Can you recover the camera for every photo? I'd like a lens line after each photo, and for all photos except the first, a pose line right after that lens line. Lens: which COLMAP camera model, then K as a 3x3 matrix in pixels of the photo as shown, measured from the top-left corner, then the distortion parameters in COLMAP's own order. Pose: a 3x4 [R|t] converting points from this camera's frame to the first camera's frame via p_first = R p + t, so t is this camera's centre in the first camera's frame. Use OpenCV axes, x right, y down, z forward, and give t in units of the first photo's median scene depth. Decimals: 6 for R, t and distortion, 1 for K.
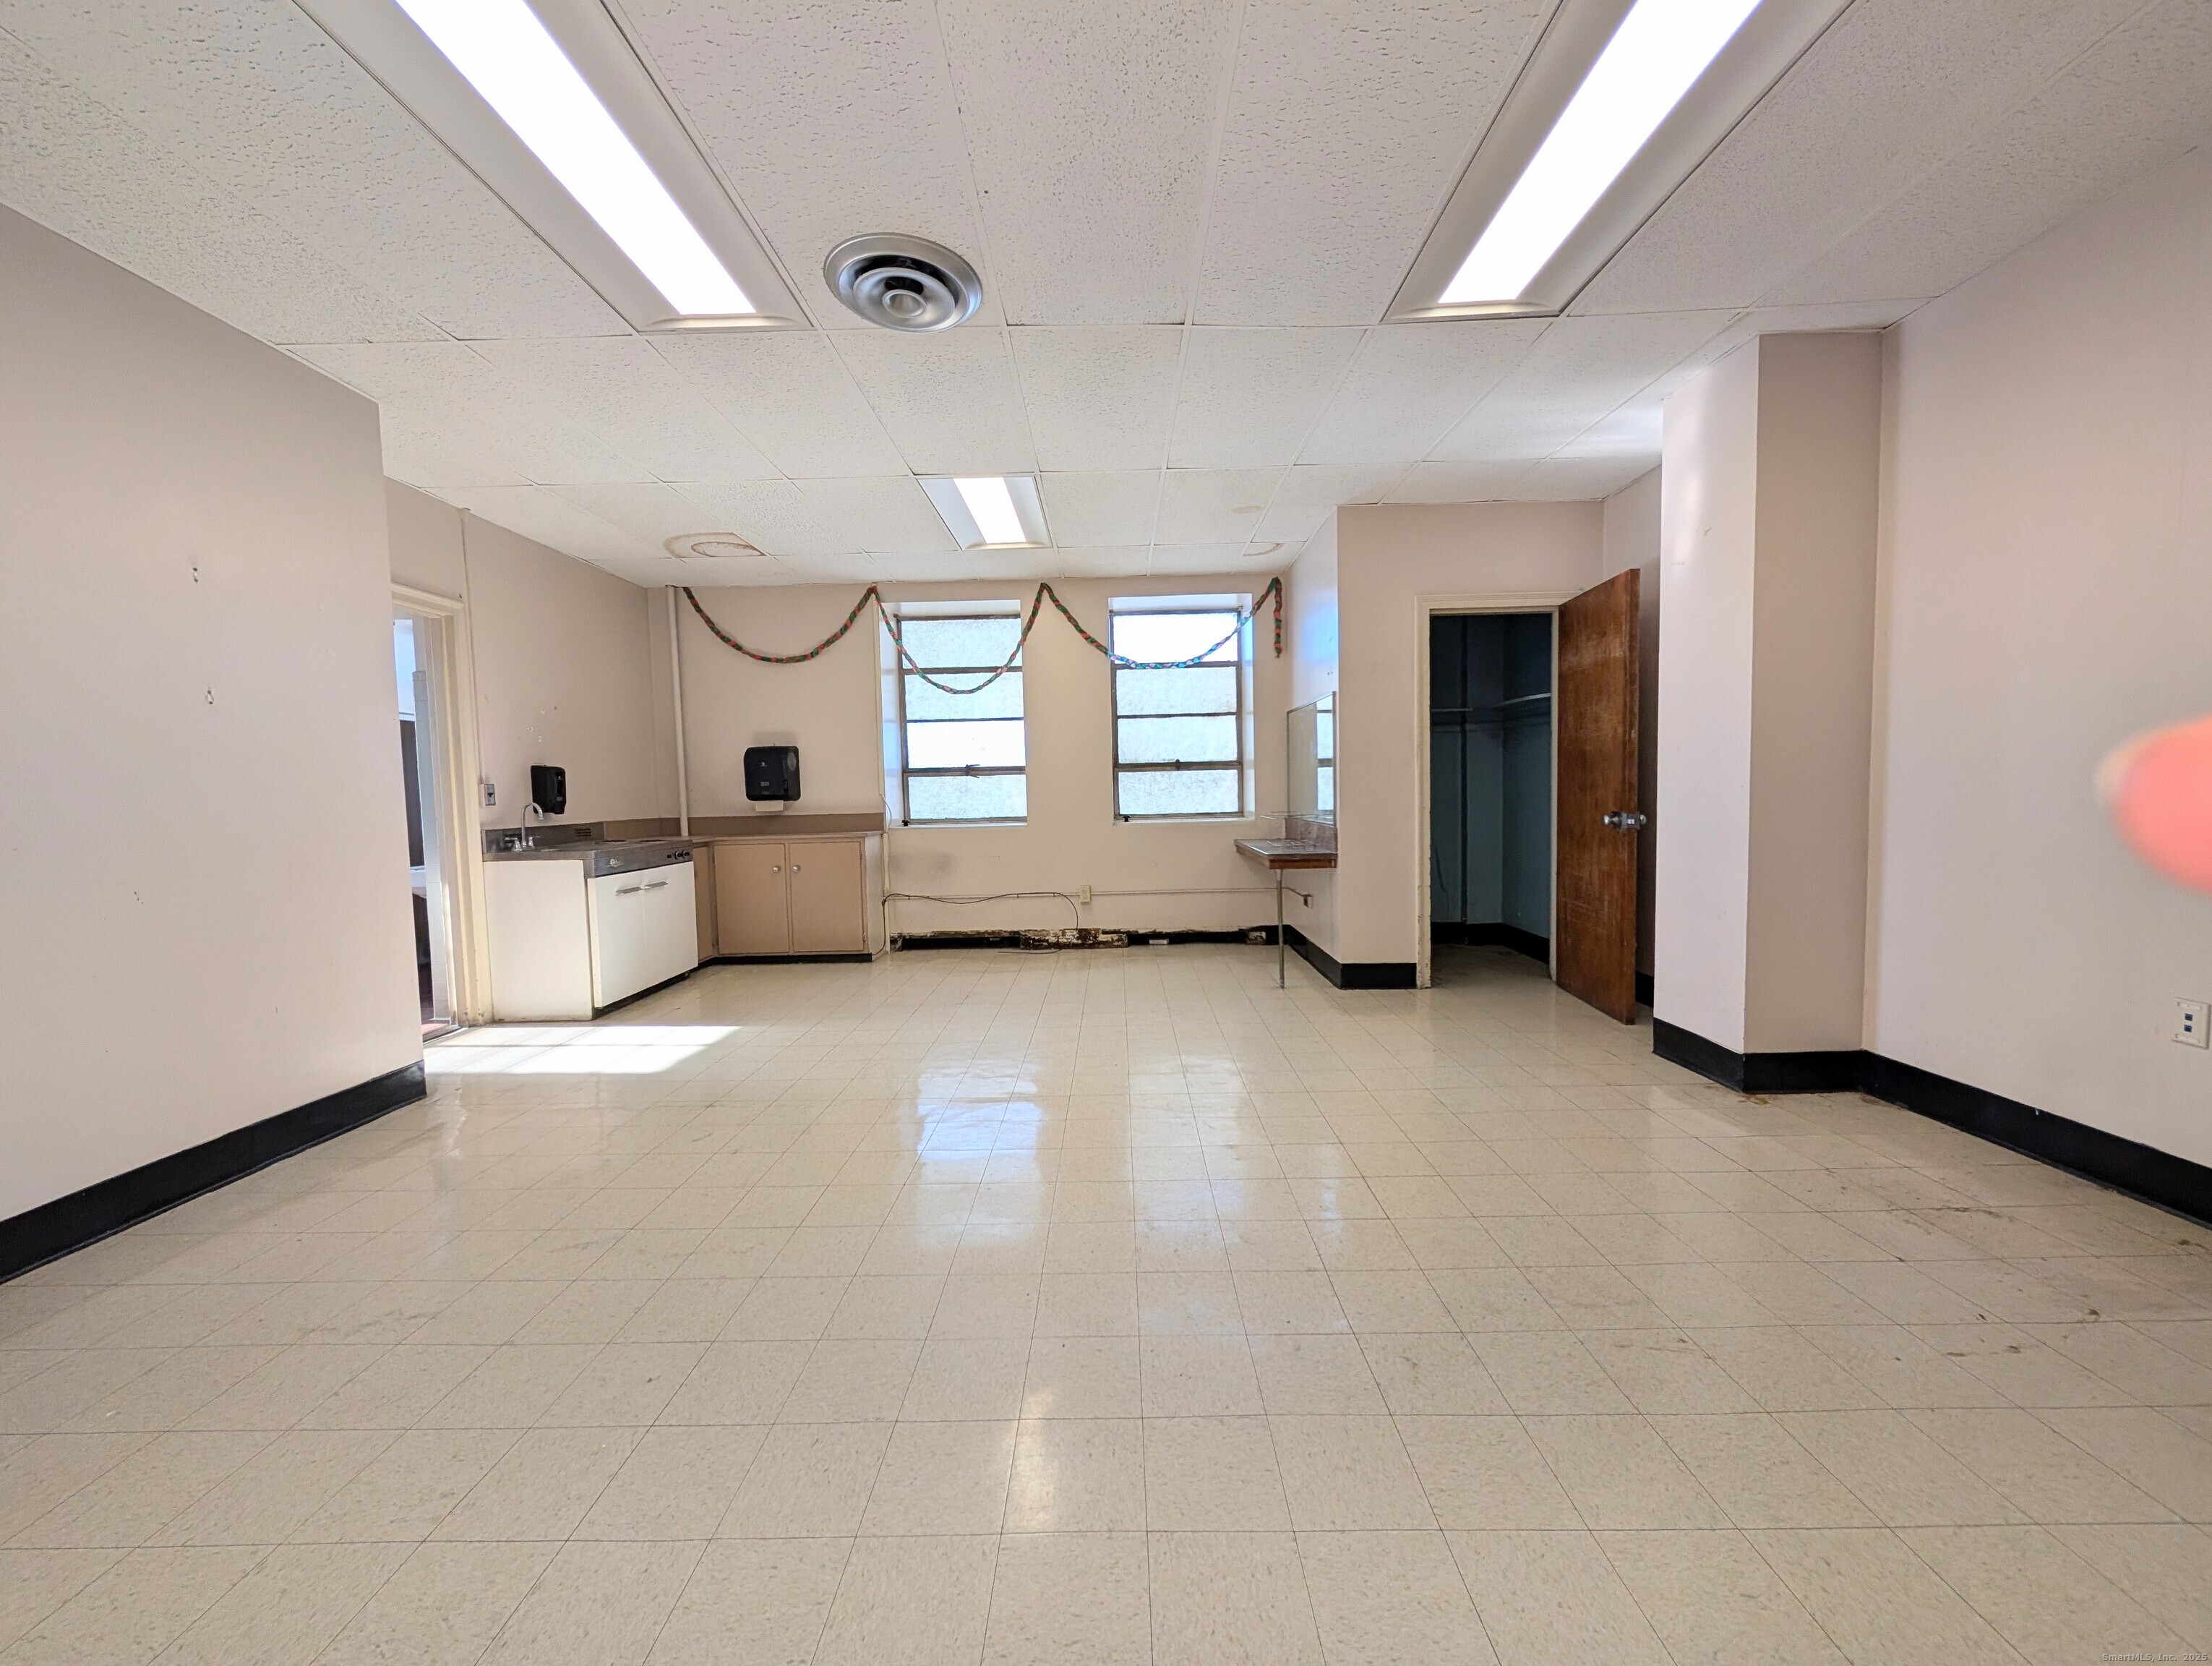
lens RADIAL K [[796.5, 0, 1112.7], [0, 796.5, 842.9], [0, 0, 1]] dist [0.000454, 0.000001]
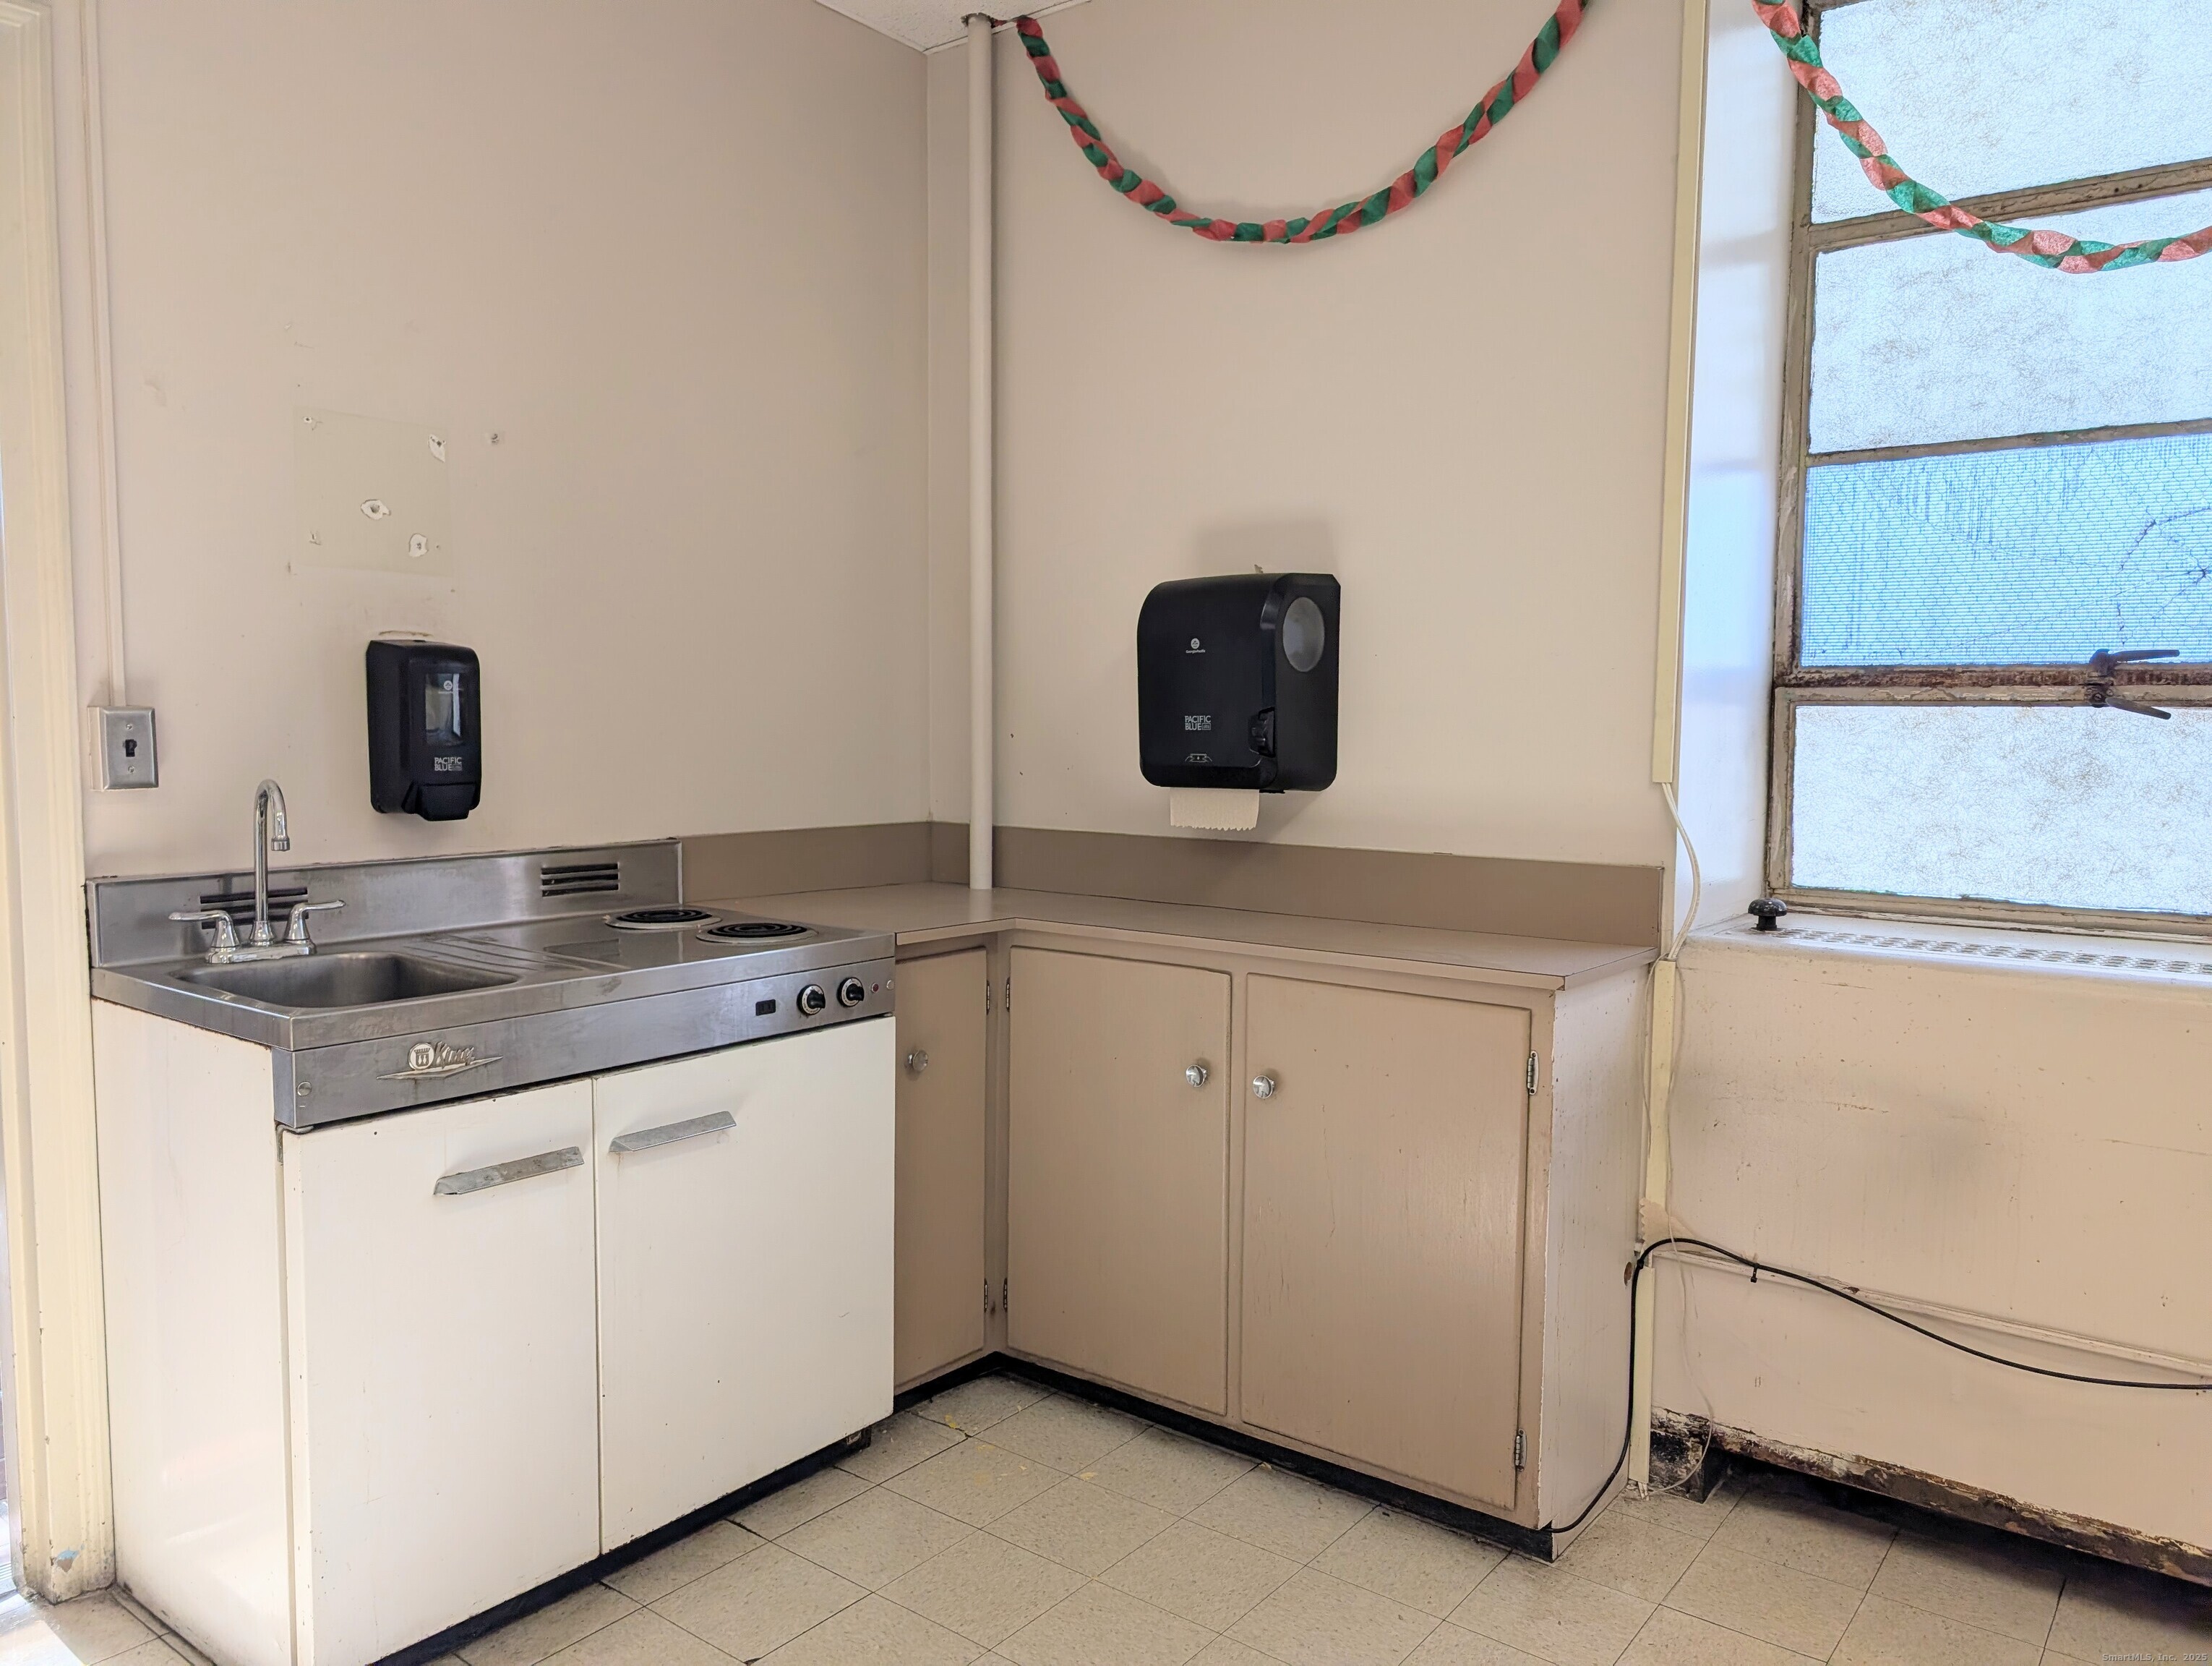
lens RADIAL K [[1559.3, 0, 1122.8], [0, 1559.3, 832.4], [0, 0, 1]] dist [0.043362, -0.043973]
pose [[0.795995, 0.074090, -0.600751, -0.149800], [-0.067277, 0.997160, 0.033836, -0.053123], [0.601552, 0.013484, 0.798720, 0.573720]]
